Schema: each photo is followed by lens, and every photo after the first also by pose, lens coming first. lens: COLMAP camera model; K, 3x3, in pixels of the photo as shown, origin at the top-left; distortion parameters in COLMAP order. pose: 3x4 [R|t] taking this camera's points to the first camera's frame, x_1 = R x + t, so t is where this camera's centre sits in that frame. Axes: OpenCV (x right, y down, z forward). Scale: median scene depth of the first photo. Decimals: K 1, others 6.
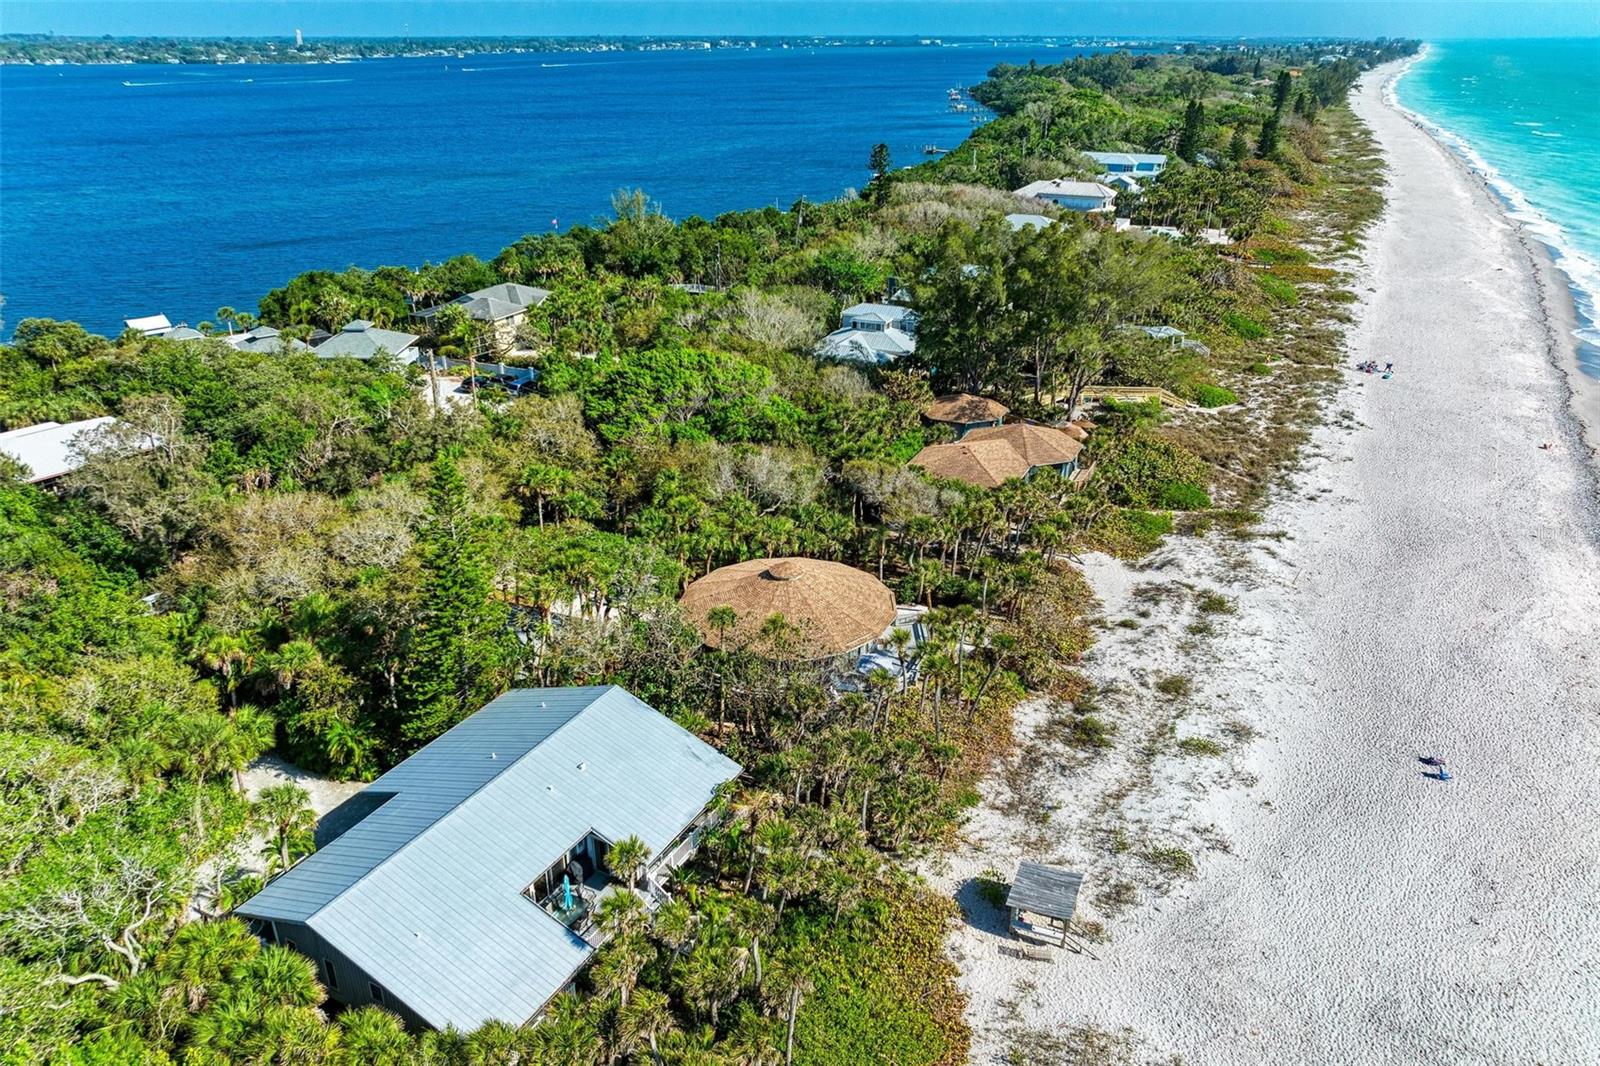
lens RADIAL K [[1137.3, 0, 794.1], [0, 1137.3, 527.2], [0, 0, 1]] dist [-0.022336, 0.024516]
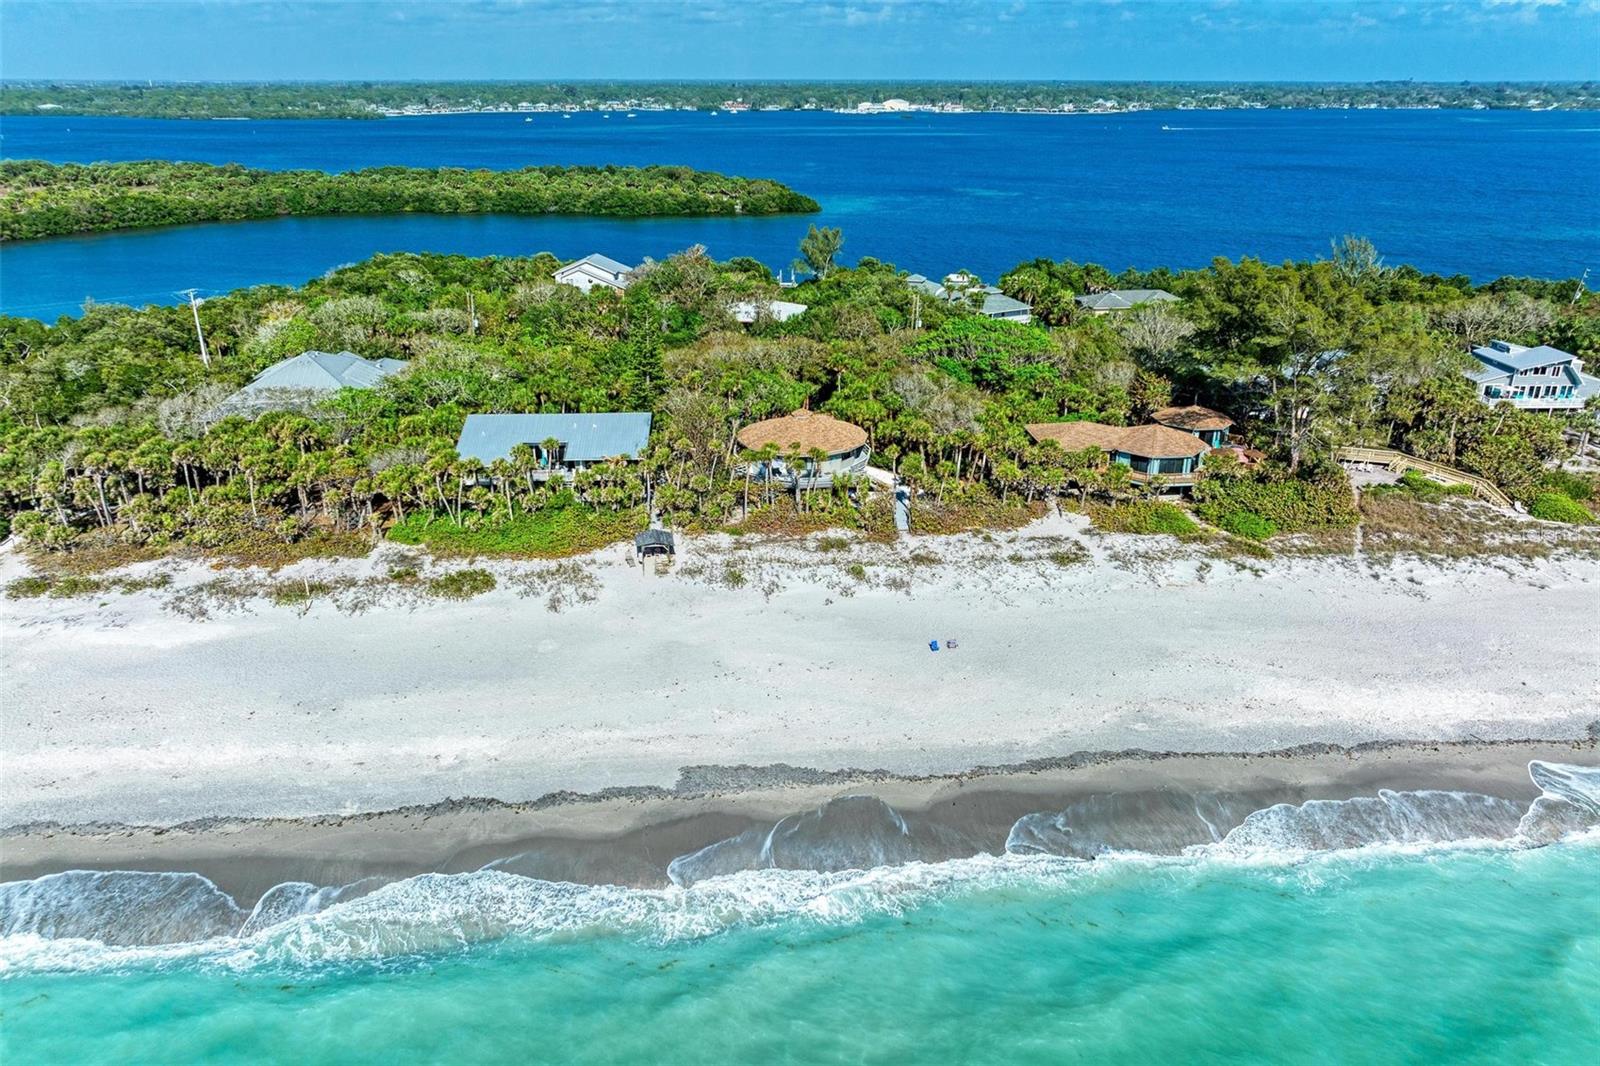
lens RADIAL K [[1137.3, 0, 804.5], [0, 1137.3, 540.6], [0, 0, 1]] dist [-0.022336, 0.024516]
pose [[0.510896, 0.326222, -0.795339, 0.996029], [-0.344527, 0.925345, 0.158234, -0.039585], [0.787583, 0.193175, 0.585147, 0.035509]]
